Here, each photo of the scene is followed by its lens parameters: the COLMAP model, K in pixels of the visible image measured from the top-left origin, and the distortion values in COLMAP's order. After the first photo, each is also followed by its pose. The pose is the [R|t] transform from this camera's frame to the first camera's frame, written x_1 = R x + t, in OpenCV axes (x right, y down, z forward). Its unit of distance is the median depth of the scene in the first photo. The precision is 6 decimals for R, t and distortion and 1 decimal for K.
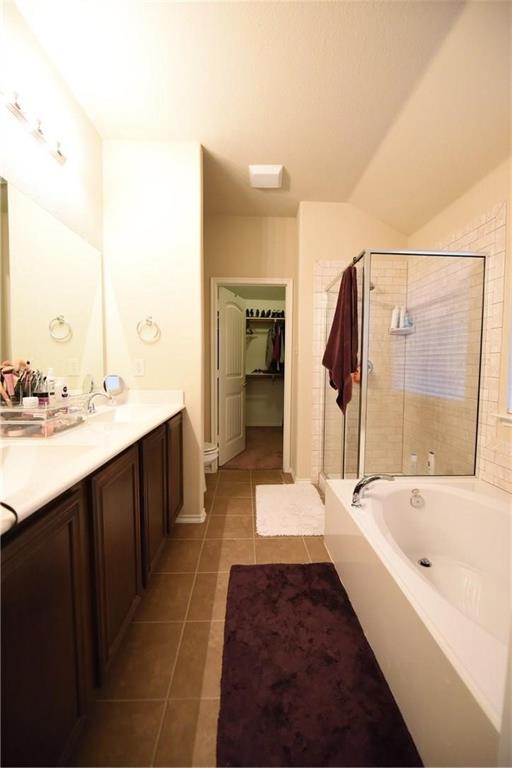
lens RADIAL K [[307.8, 0, 258.9], [0, 307.8, 383.9], [0, 0, 1]] dist [-0.010353, -0.004300]
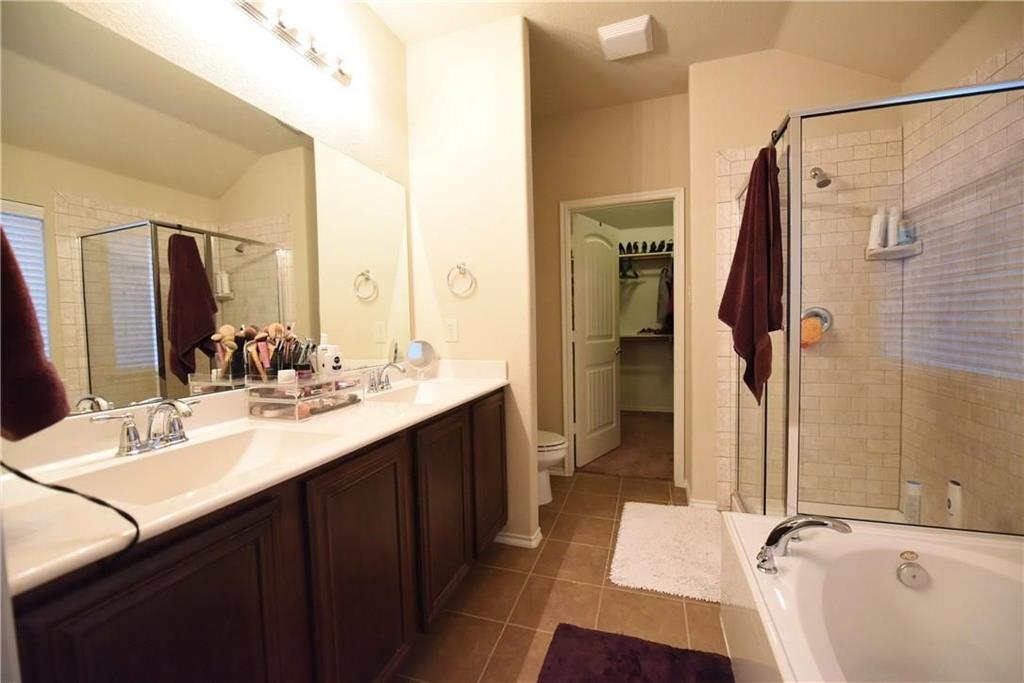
lens RADIAL K [[410.4, 0, 512.2], [0, 410.4, 344.4], [0, 0, 1]] dist [-0.010353, -0.004300]
pose [[0.933585, -0.012137, -0.358151, 0.107315], [0.007566, 0.999871, -0.014161, -0.002486], [0.358277, 0.010510, 0.933556, 0.096302]]
